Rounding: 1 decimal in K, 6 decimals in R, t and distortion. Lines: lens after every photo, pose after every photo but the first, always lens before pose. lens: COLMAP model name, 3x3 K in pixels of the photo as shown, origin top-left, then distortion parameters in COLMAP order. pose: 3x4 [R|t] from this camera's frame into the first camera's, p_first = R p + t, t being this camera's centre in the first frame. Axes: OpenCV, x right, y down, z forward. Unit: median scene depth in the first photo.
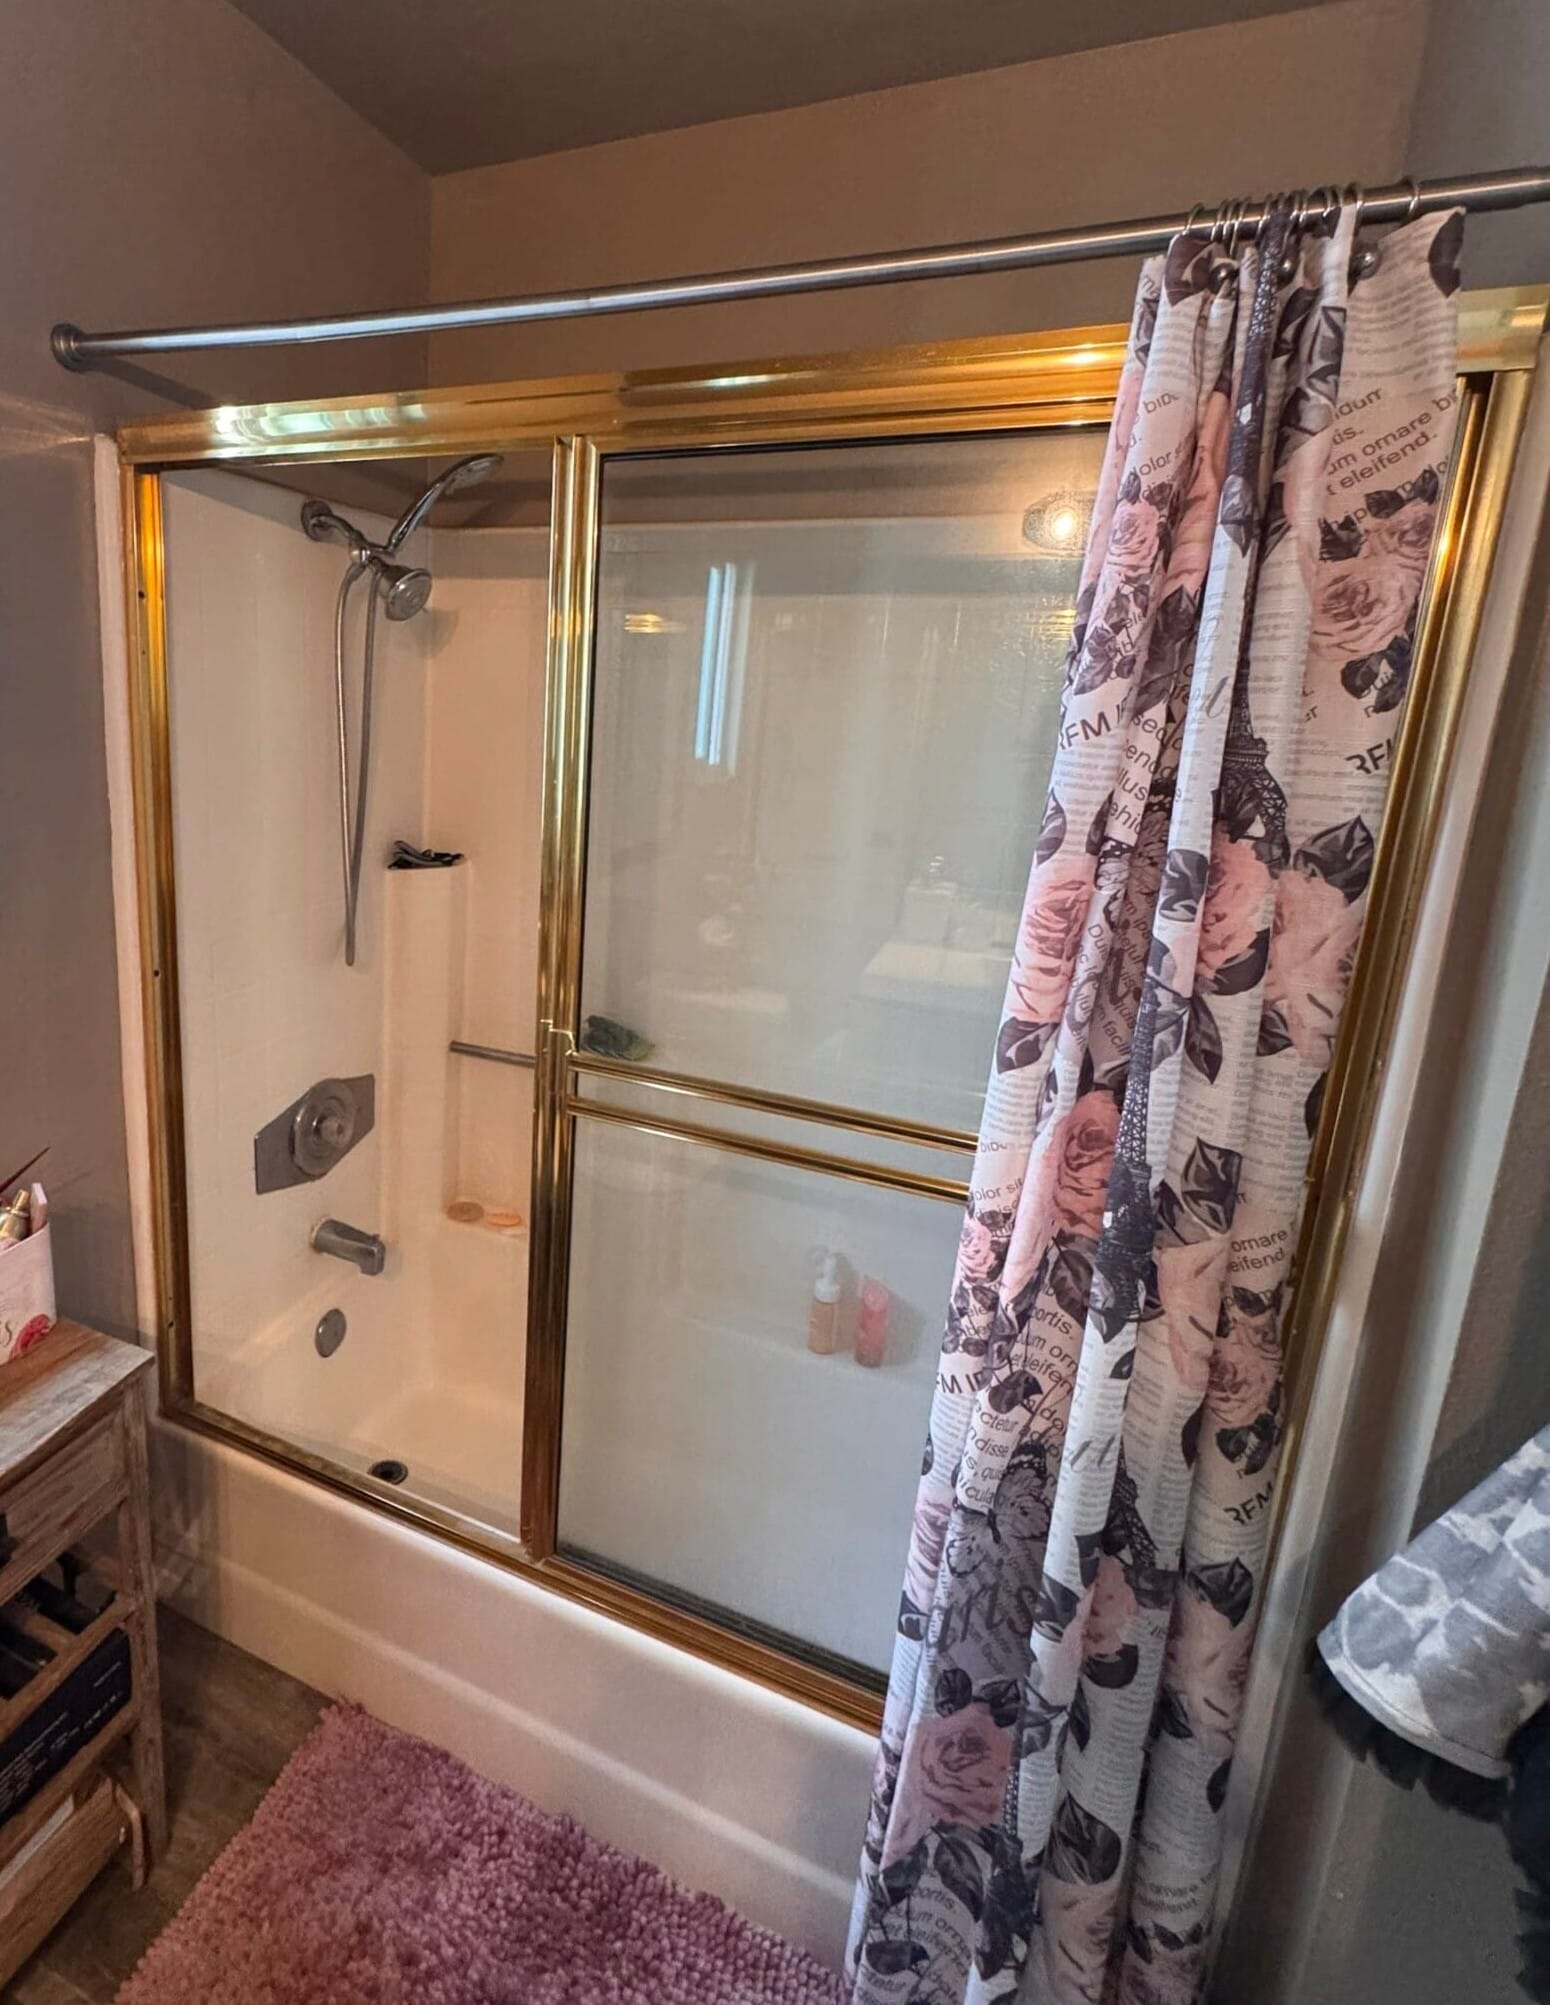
lens RADIAL K [[853.8, 0, 775.5], [0, 853.8, 938.9], [0, 0, 1]] dist [-0.000685, -0.000637]
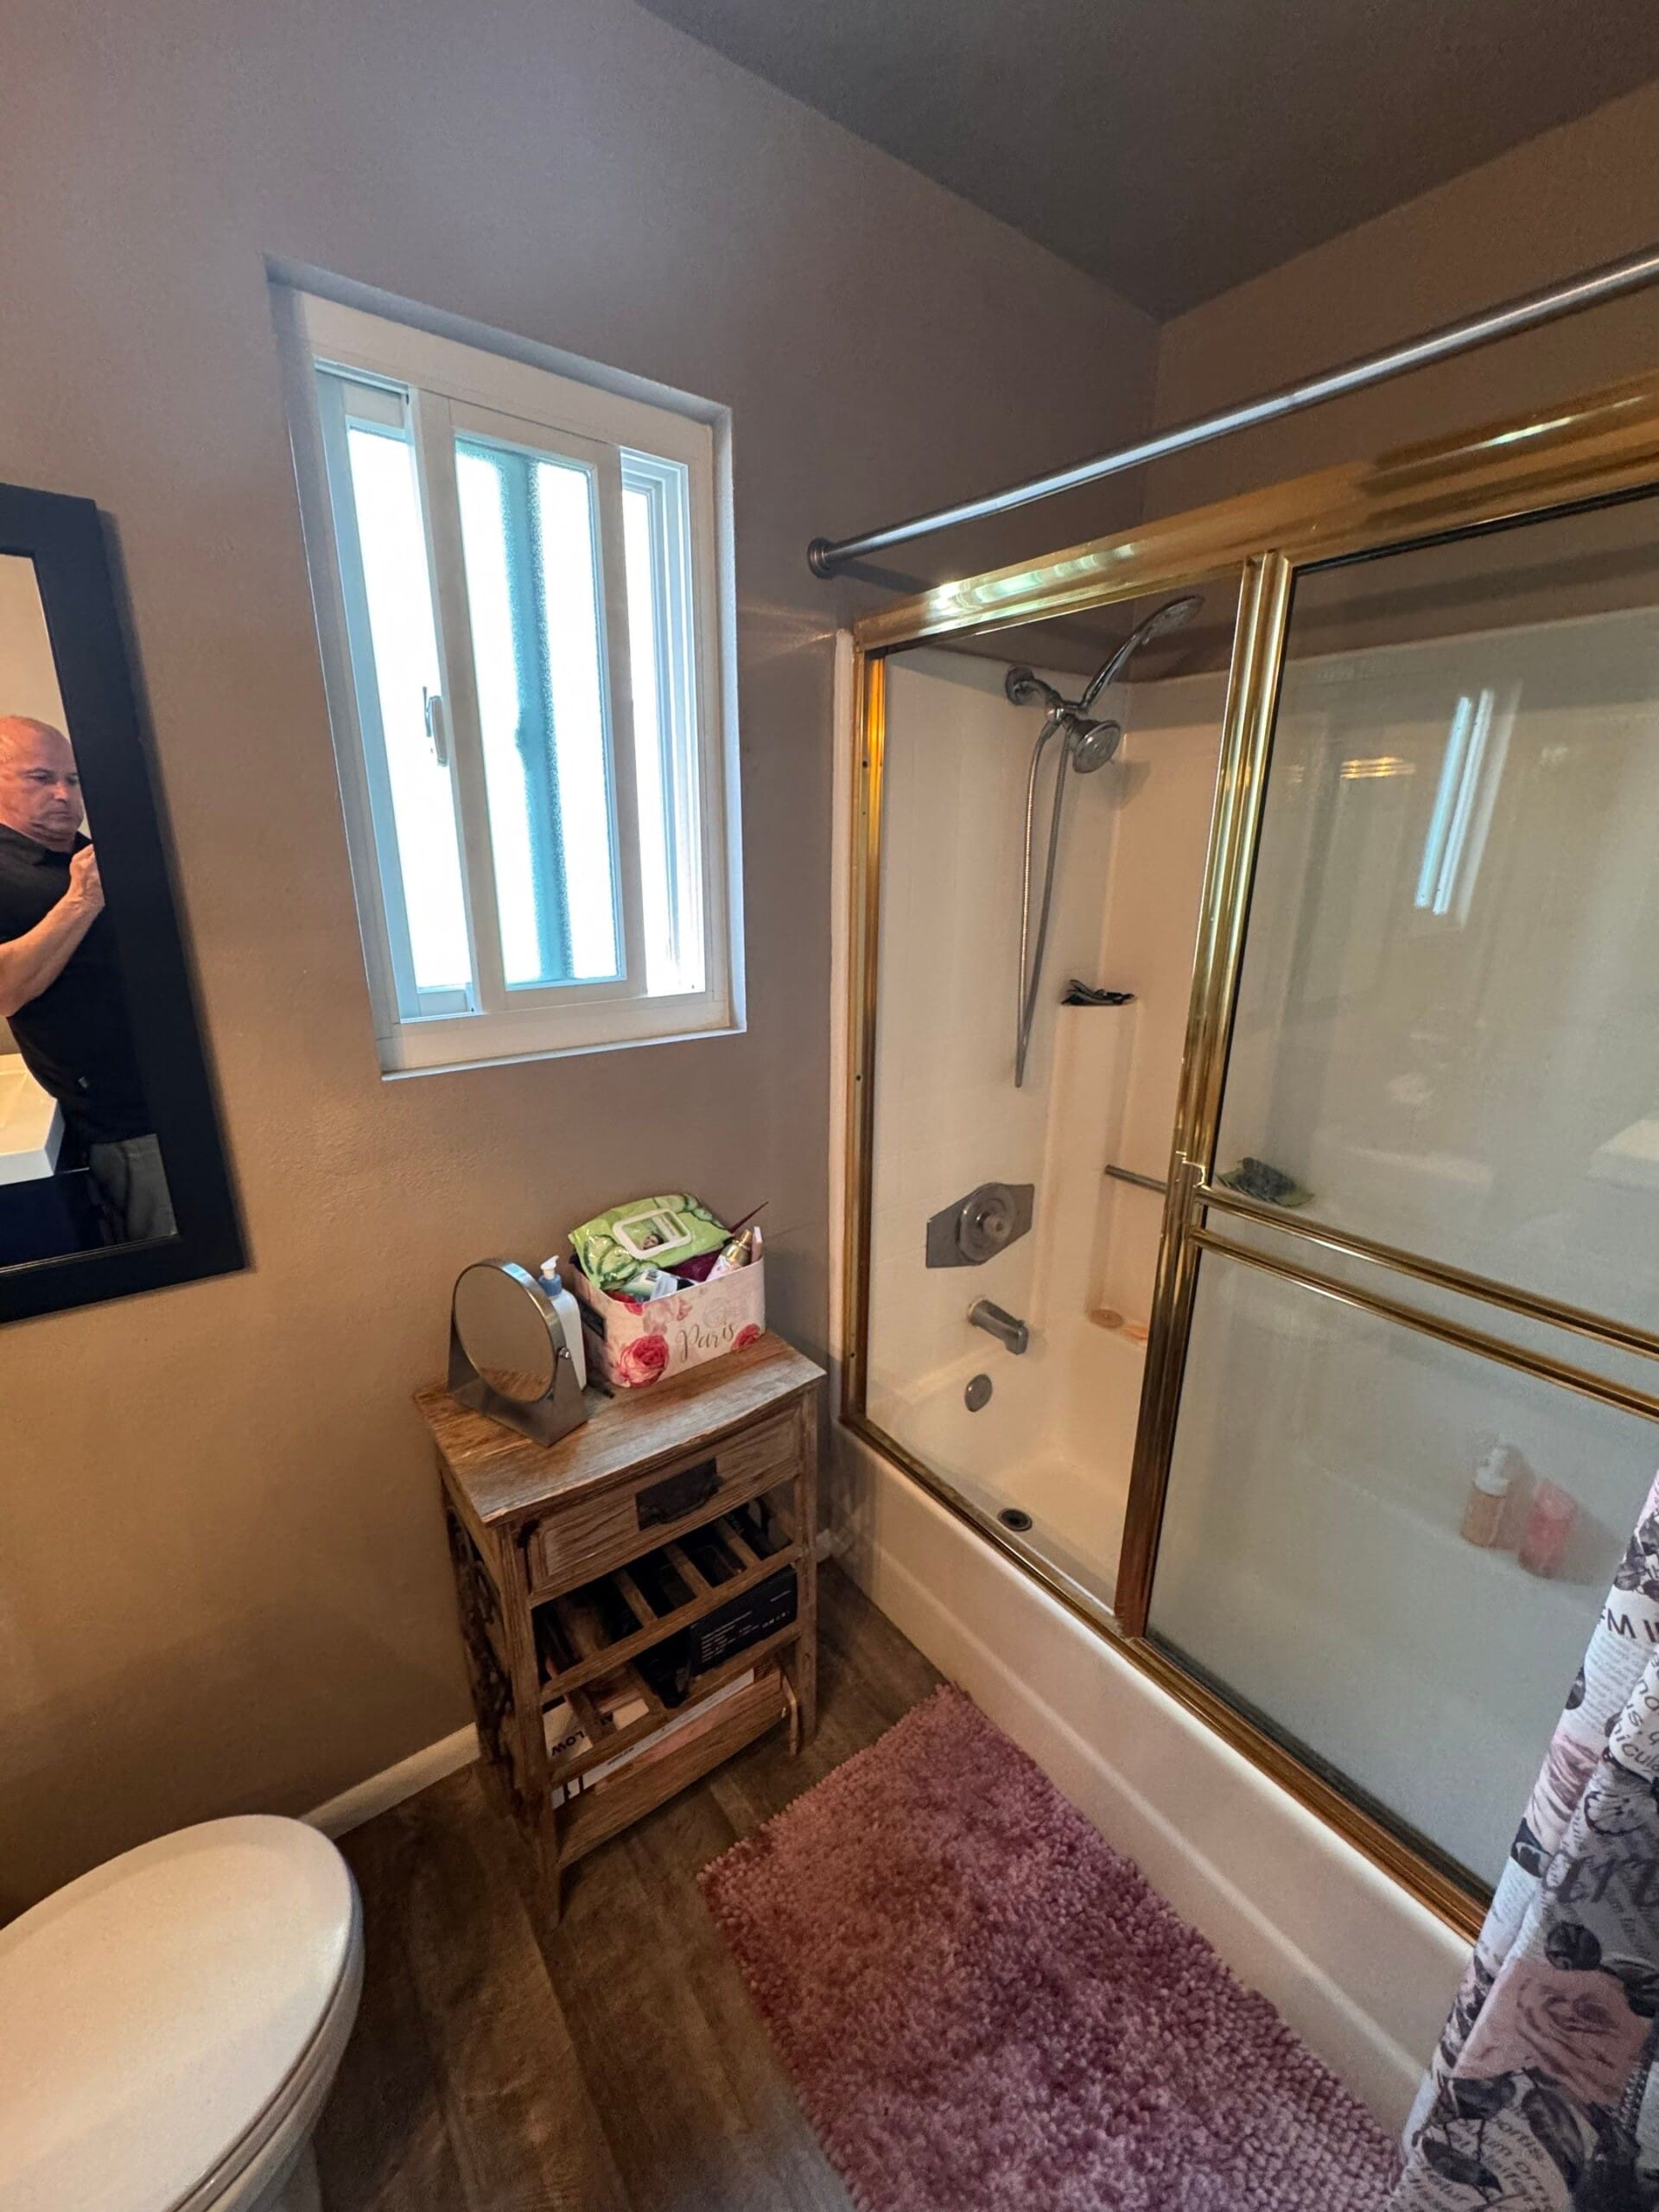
lens RADIAL K [[884.6, 0, 829.5], [0, 884.6, 1106.0], [0, 0, 1]] dist [-0.001251, -0.000278]
pose [[0.881383, 0.099357, -0.461836, -0.157475], [-0.062965, 0.993617, 0.093599, -0.035701], [0.468188, -0.053417, 0.882013, -0.150775]]
